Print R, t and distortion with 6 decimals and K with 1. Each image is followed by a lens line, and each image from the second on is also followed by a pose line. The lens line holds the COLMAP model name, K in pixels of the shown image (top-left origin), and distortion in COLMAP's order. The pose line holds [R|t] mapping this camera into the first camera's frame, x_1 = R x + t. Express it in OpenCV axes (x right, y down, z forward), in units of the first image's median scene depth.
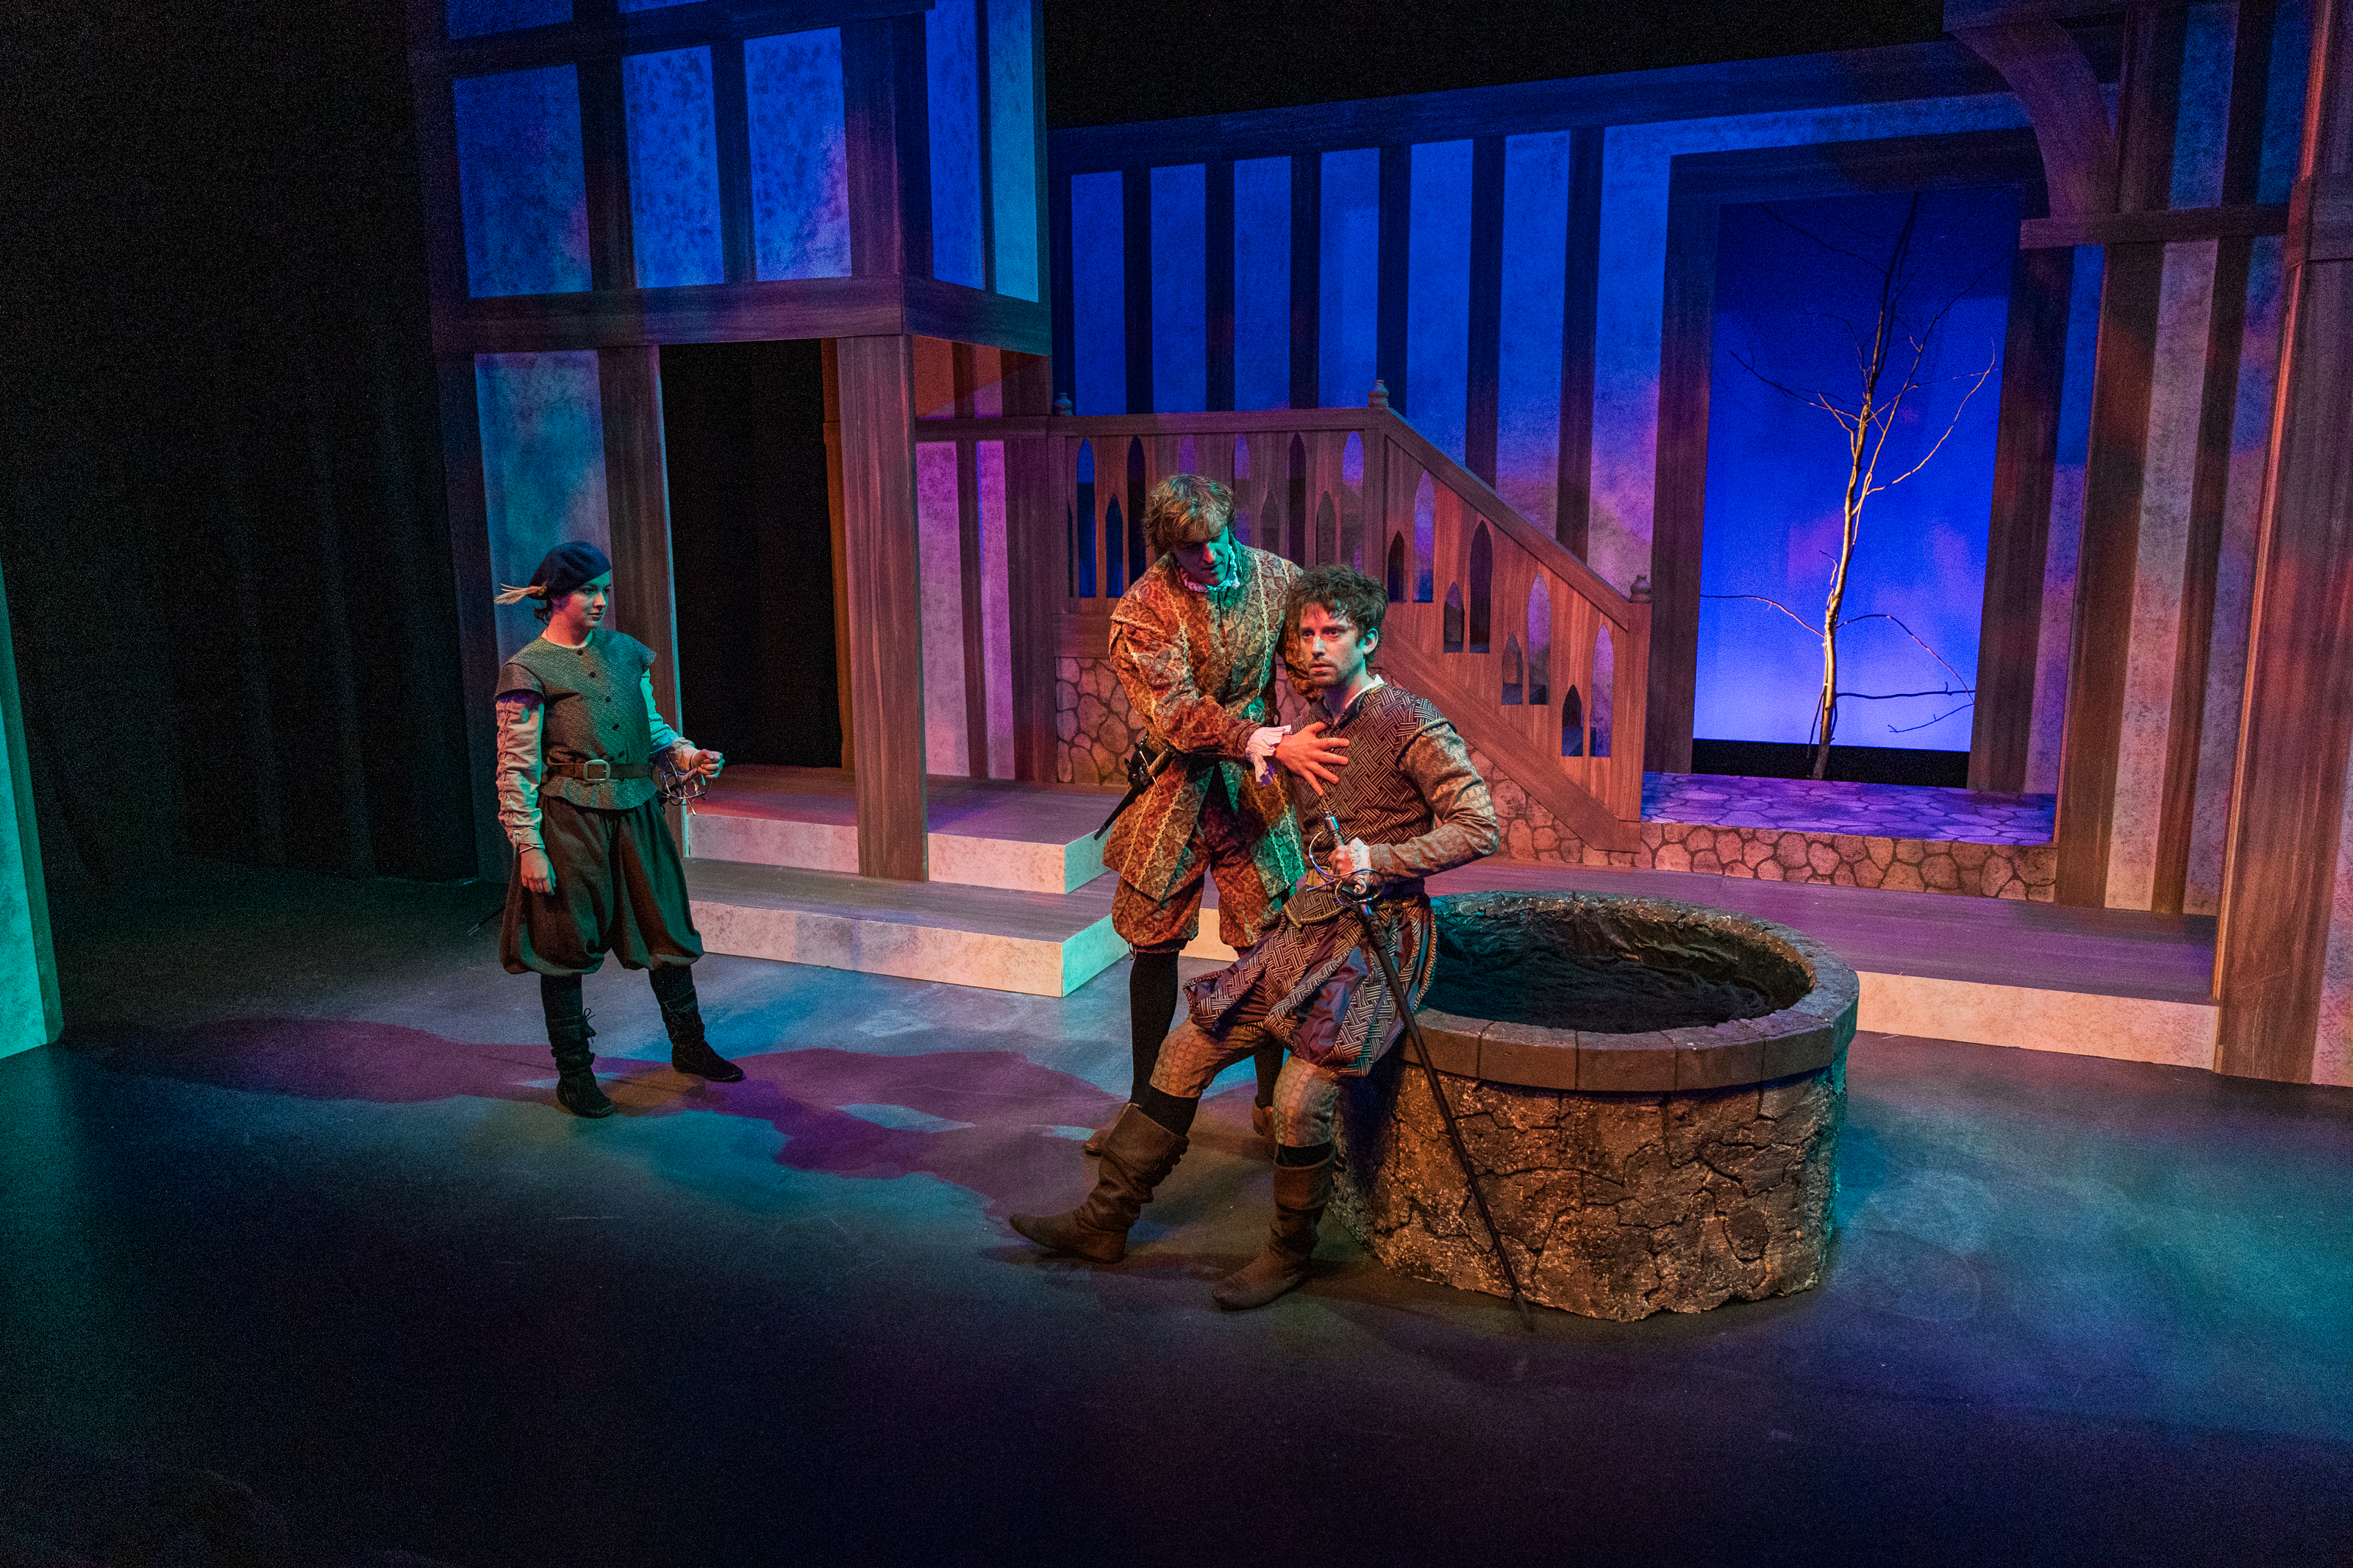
lens RADIAL K [[1561.3, 0, 1176.5], [0, 1561.3, 784.0], [0, 0, 1]] dist [-0.002284, 0.003284]
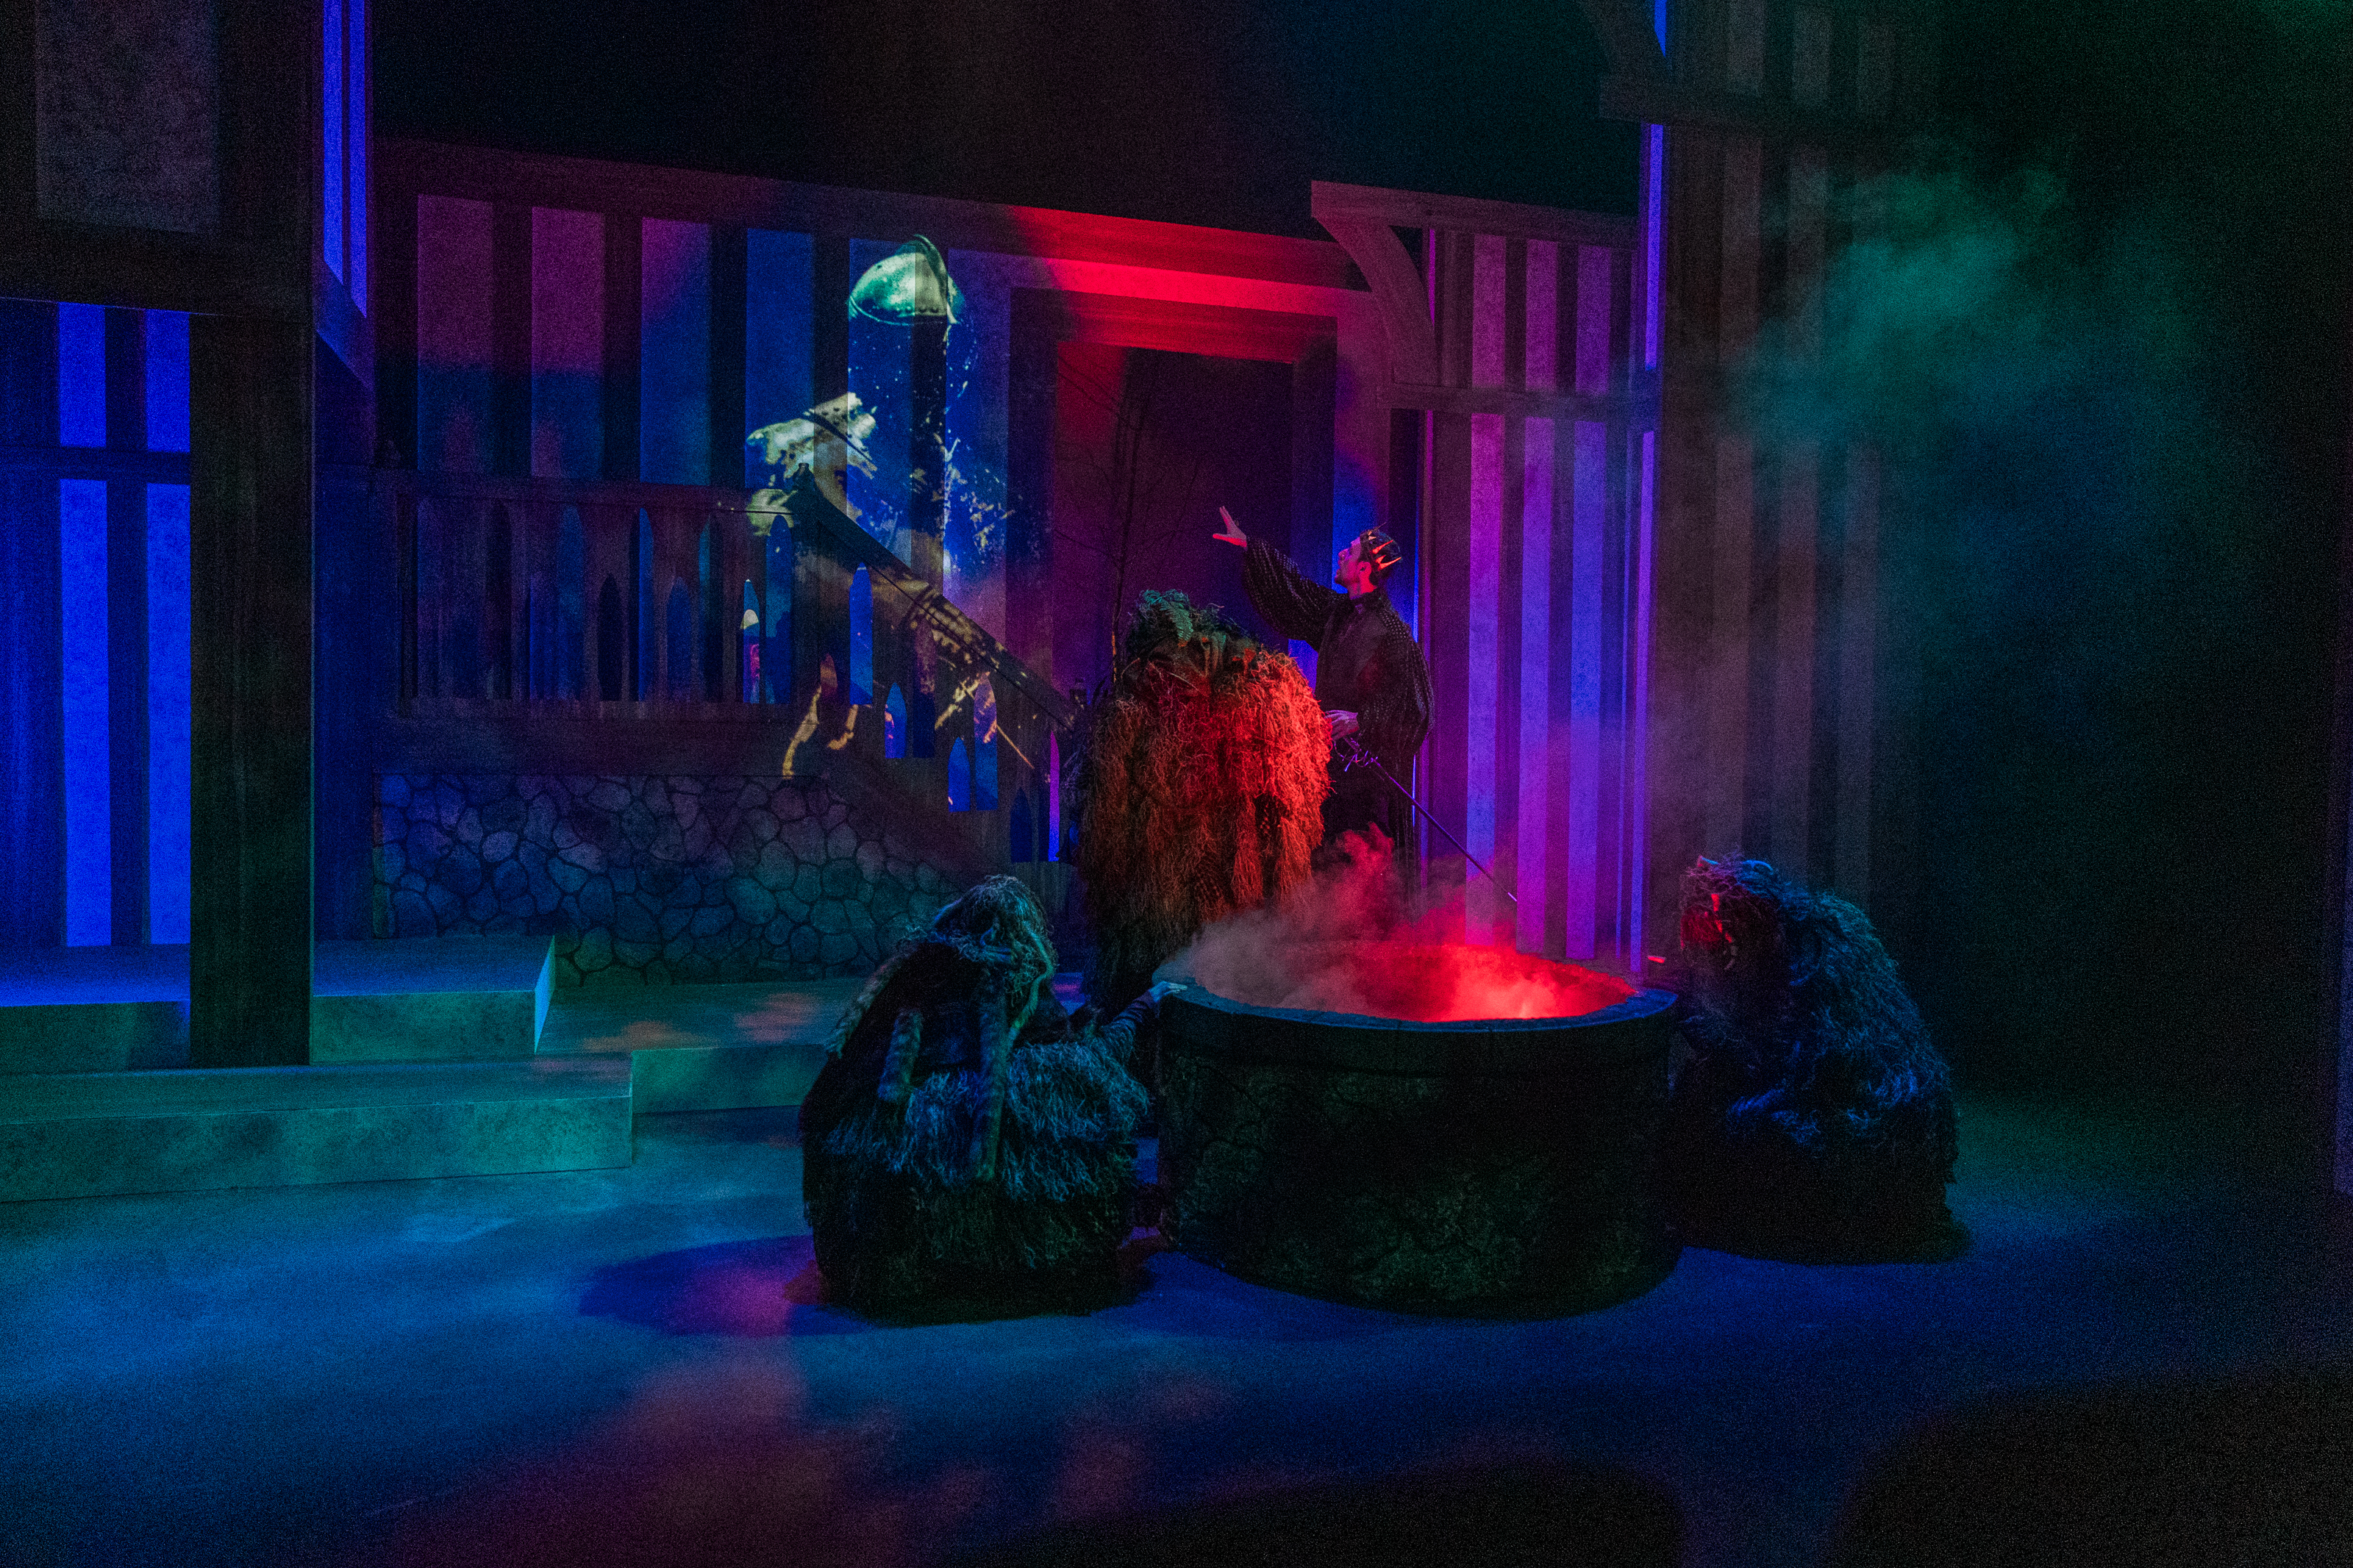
lens RADIAL K [[1702.7, 0, 1176.5], [0, 1702.7, 784.0], [0, 0, 1]] dist [-0.004738, 0.001921]
pose [[0.770750, -0.006955, 0.637100, -0.358647], [0.089872, 0.991129, -0.097906, 0.048082], [-0.630768, 0.132719, 0.764537, 0.130331]]
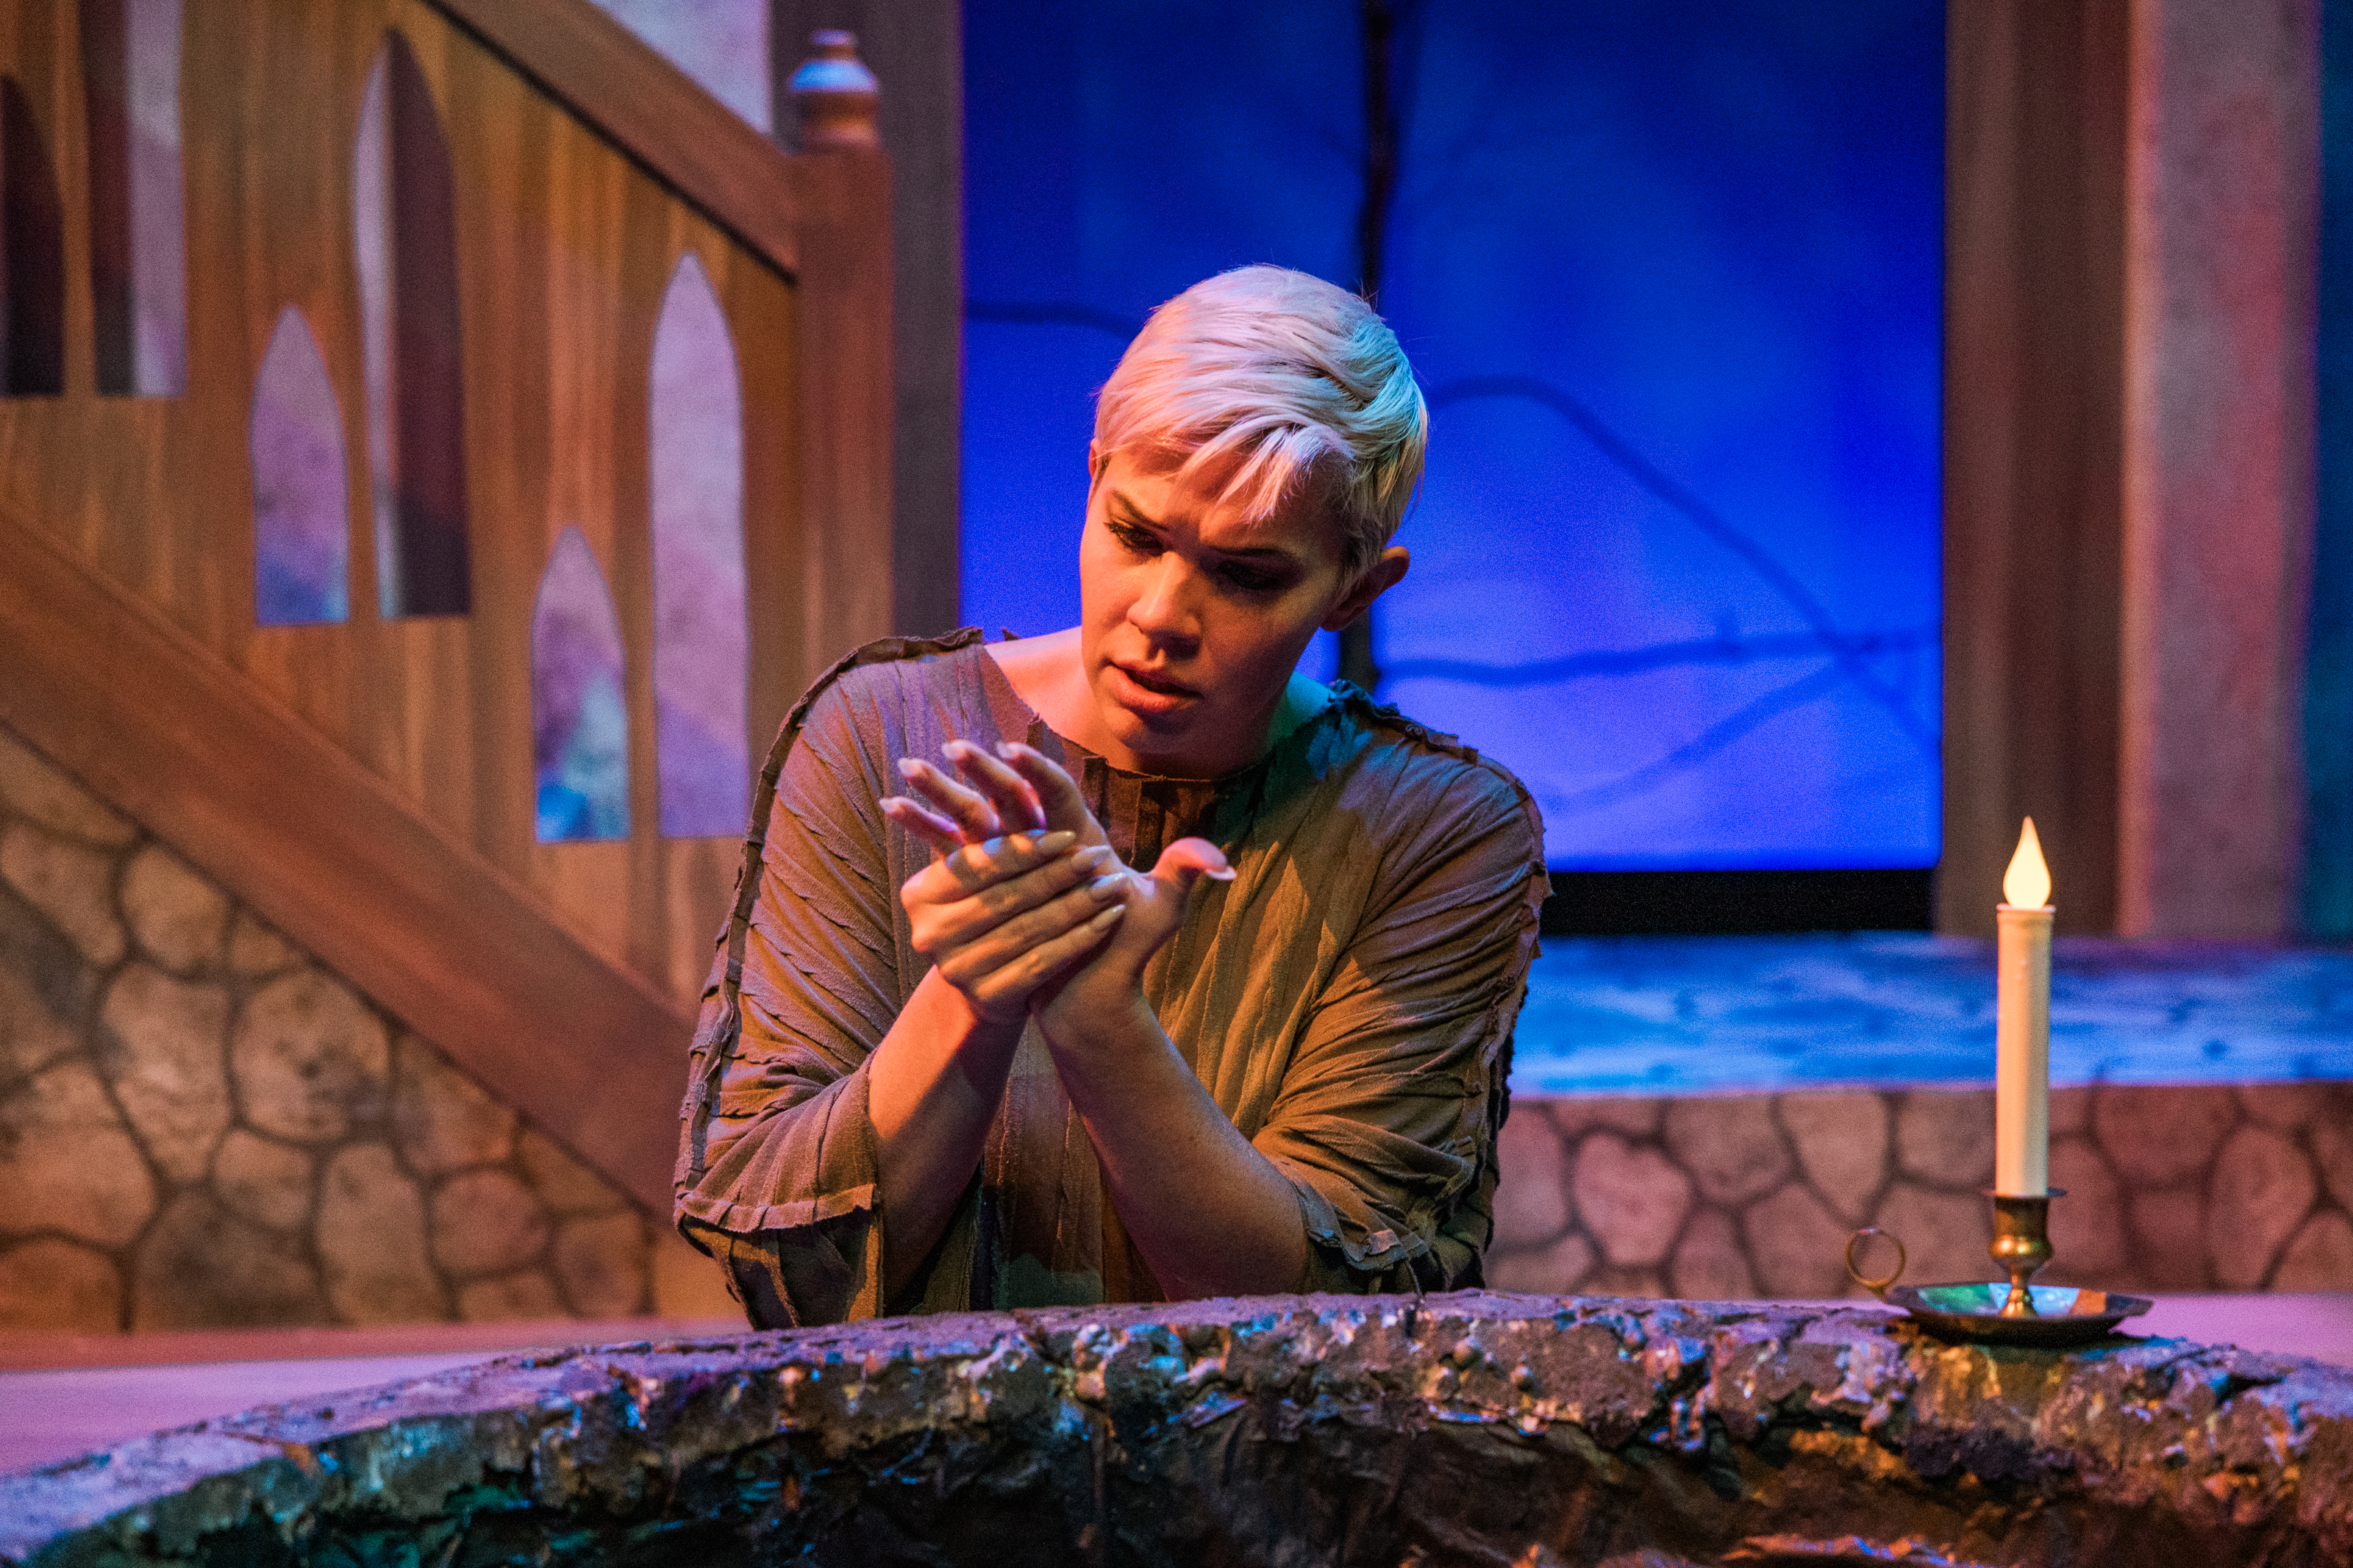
lens RADIAL K [[4586.0, 0, 1176.5], [0, 4586.0, 784.0], [0, 0, 1]] dist [0.005673, 0.546715]
pose [[0.895017, -0.032593, 0.444839, 0.037355], [0.079652, 0.992974, -0.087507, 0.040292], [-0.438861, 0.113753, 0.891325, 0.386672]]
